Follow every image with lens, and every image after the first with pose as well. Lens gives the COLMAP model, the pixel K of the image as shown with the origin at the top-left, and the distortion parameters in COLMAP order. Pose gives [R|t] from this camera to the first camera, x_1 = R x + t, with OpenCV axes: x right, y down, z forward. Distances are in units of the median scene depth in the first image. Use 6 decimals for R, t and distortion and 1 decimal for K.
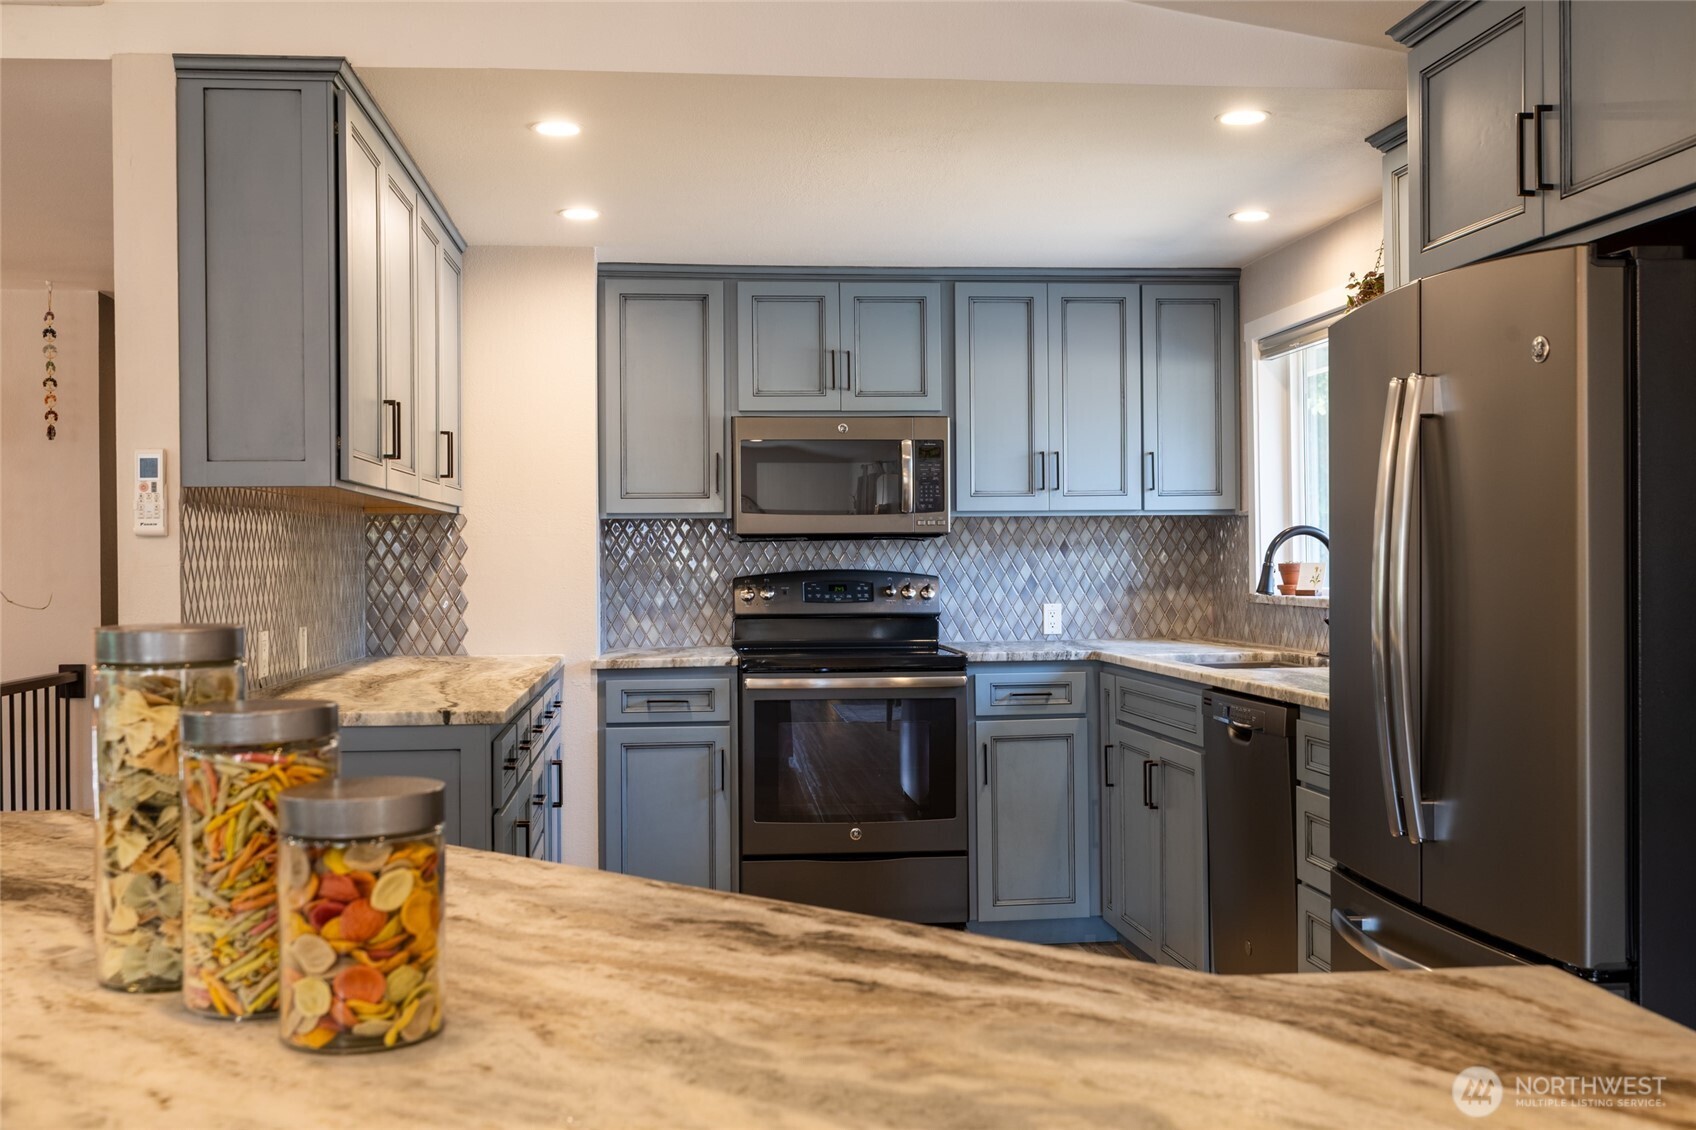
lens RADIAL K [[1645.2, 0, 831.4], [0, 1645.2, 561.8], [0, 0, 1]] dist [-0.009539, 0.000000]
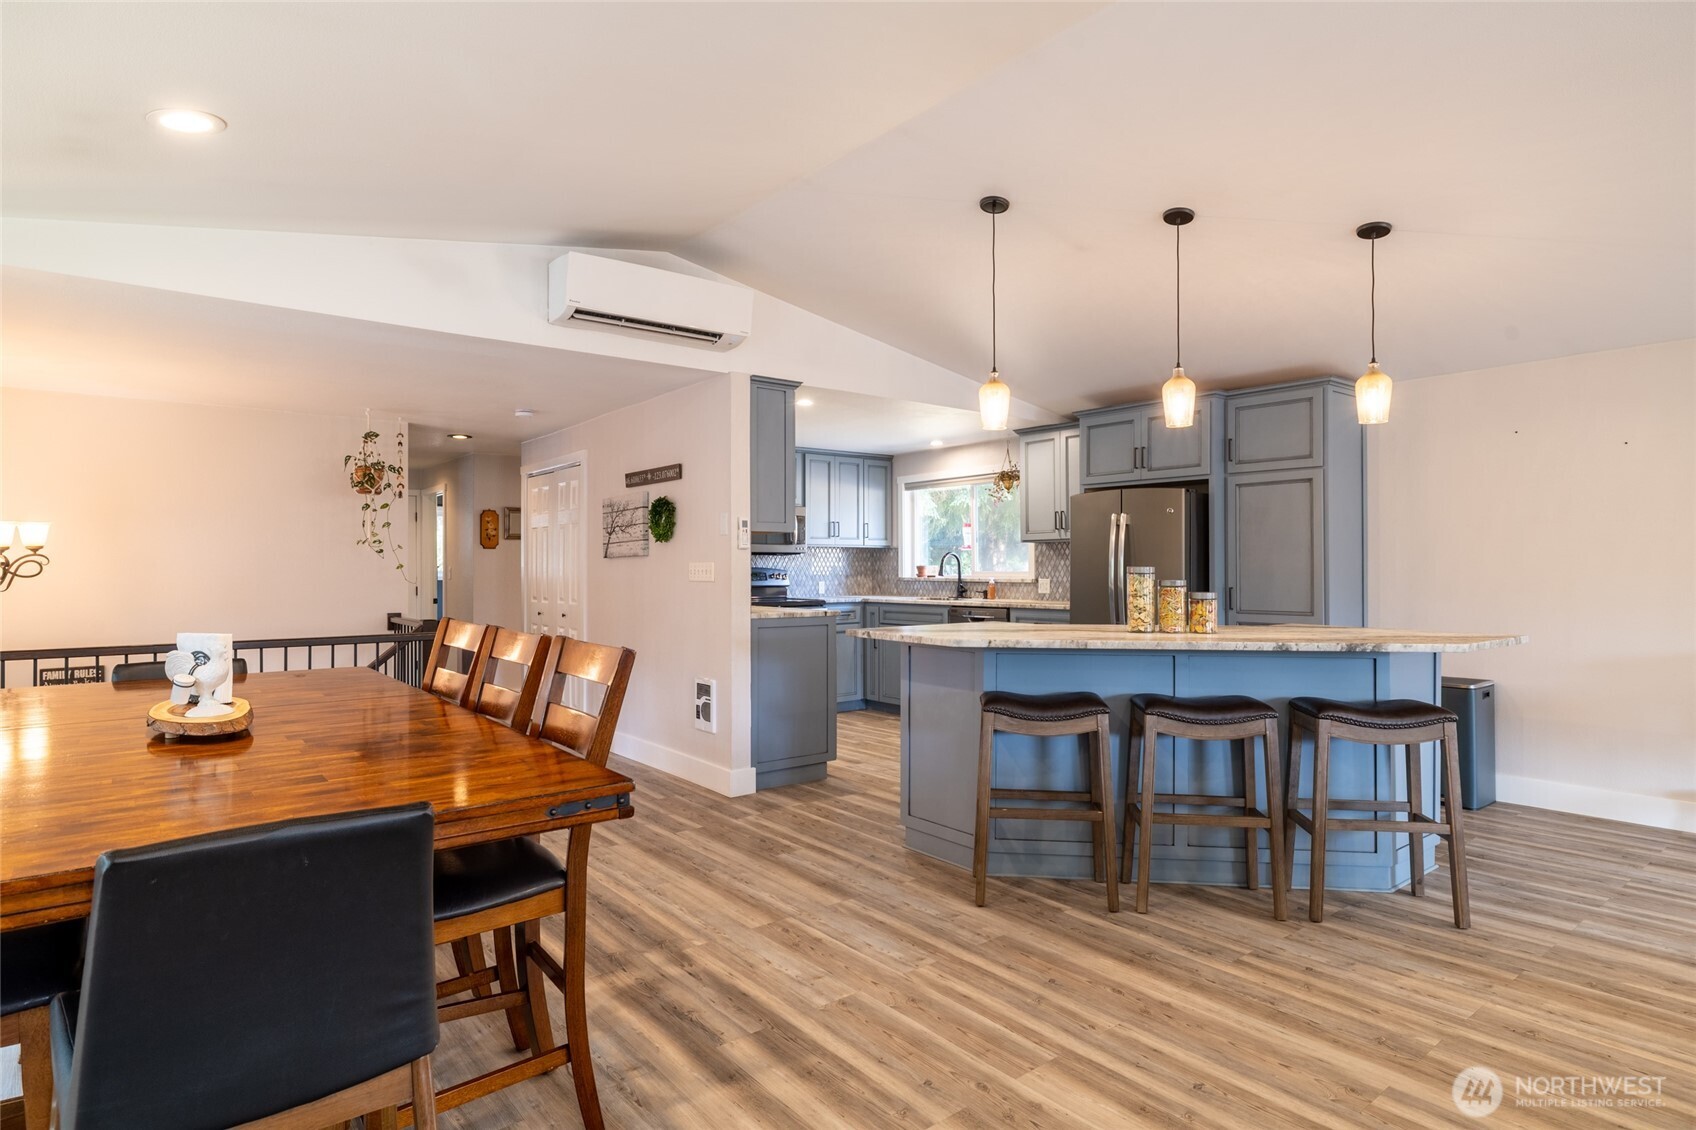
lens RADIAL K [[915.5, 0, 850.7], [0, 915.5, 562.4], [0, 0, 1]] dist [0.000141, 0.000440]
pose [[0.842365, 0.010626, 0.538802, -0.632233], [-0.004207, 0.999905, -0.013142, 0.015345], [-0.538890, 0.008804, 0.842330, -0.224097]]
